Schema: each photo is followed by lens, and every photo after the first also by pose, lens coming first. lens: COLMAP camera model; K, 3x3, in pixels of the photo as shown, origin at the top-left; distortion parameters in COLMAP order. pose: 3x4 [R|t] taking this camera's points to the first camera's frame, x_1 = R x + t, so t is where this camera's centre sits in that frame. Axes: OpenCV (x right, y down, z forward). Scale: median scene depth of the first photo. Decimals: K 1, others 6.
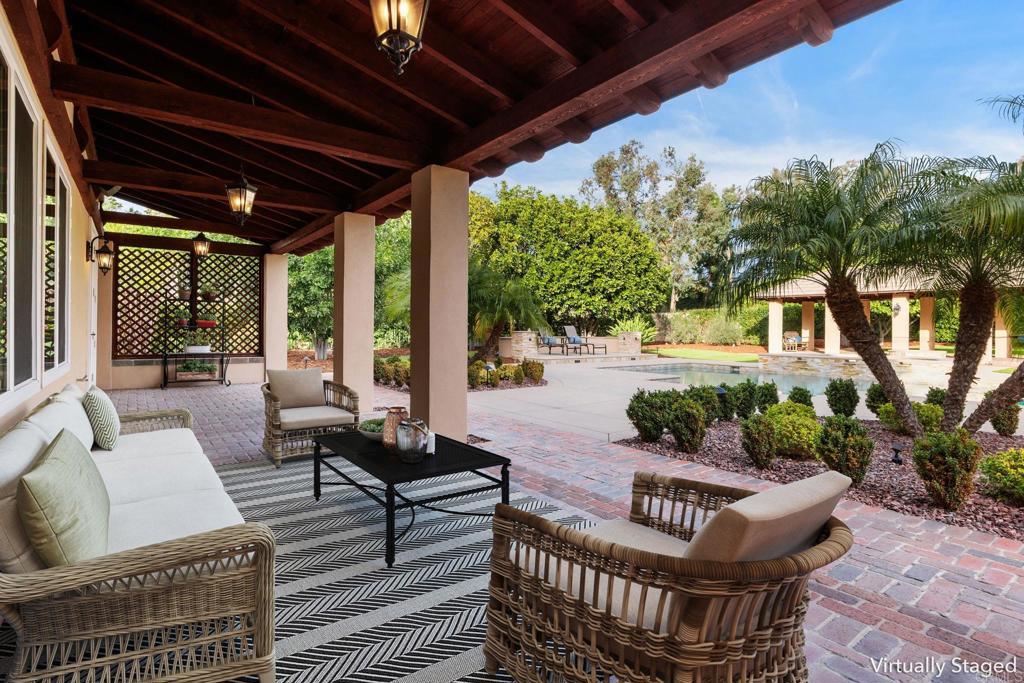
lens RADIAL K [[510.1, 0, 509.5], [0, 510.1, 334.2], [0, 0, 1]] dist [-0.001449, -0.000058]
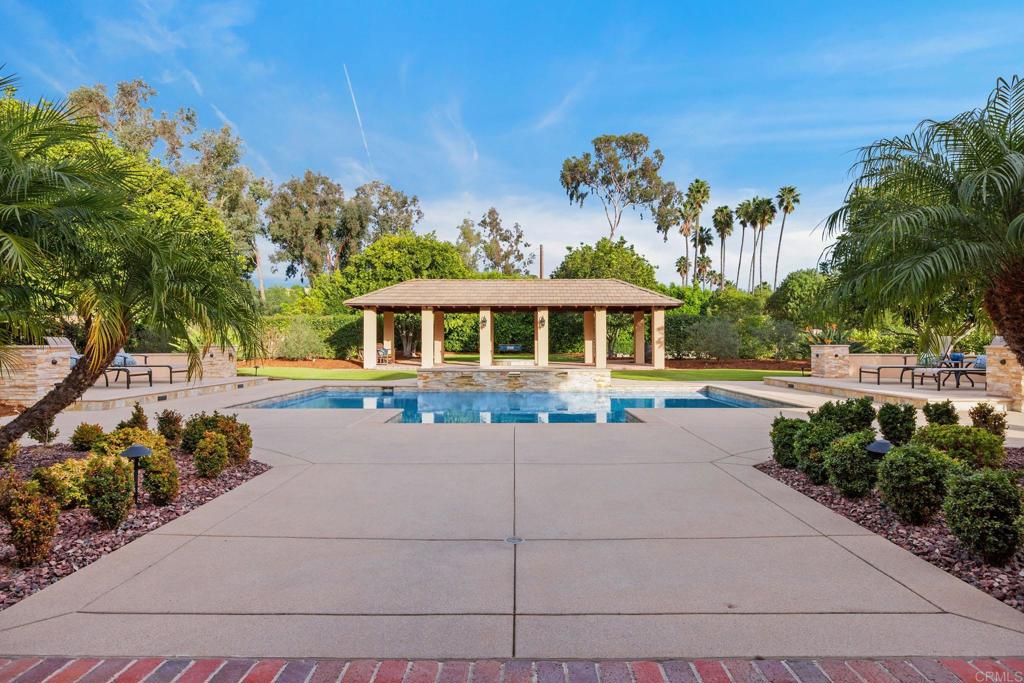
lens RADIAL K [[525.8, 0, 519.9], [0, 525.8, 339.9], [0, 0, 1]] dist [-0.003210, -0.000333]
pose [[0.594532, -0.001740, 0.804070, -0.054150], [0.010071, 0.999935, -0.005282, -0.002392], [-0.804009, 0.011238, 0.594511, 0.178343]]
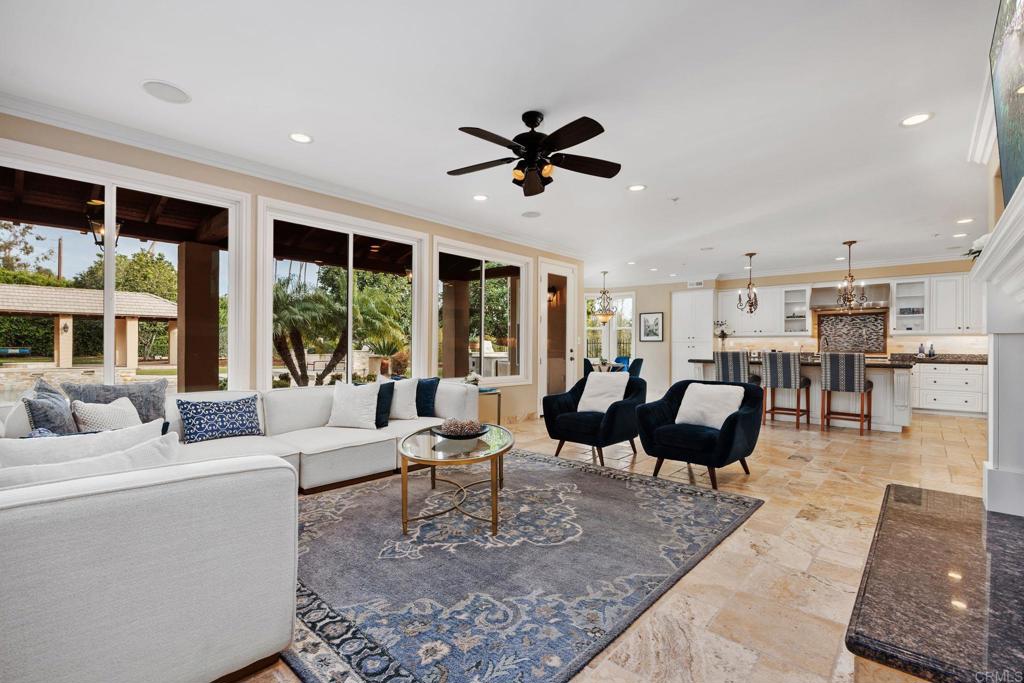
lens RADIAL K [[460.9, 0, 513.5], [0, 460.9, 343.3], [0, 0, 1]] dist [-0.010497, -0.000525]
pose [[-0.190137, -0.003093, 0.981753, -0.256450], [0.002035, 0.999992, 0.003545, -0.008431], [-0.981756, 0.002672, -0.190129, 0.051221]]
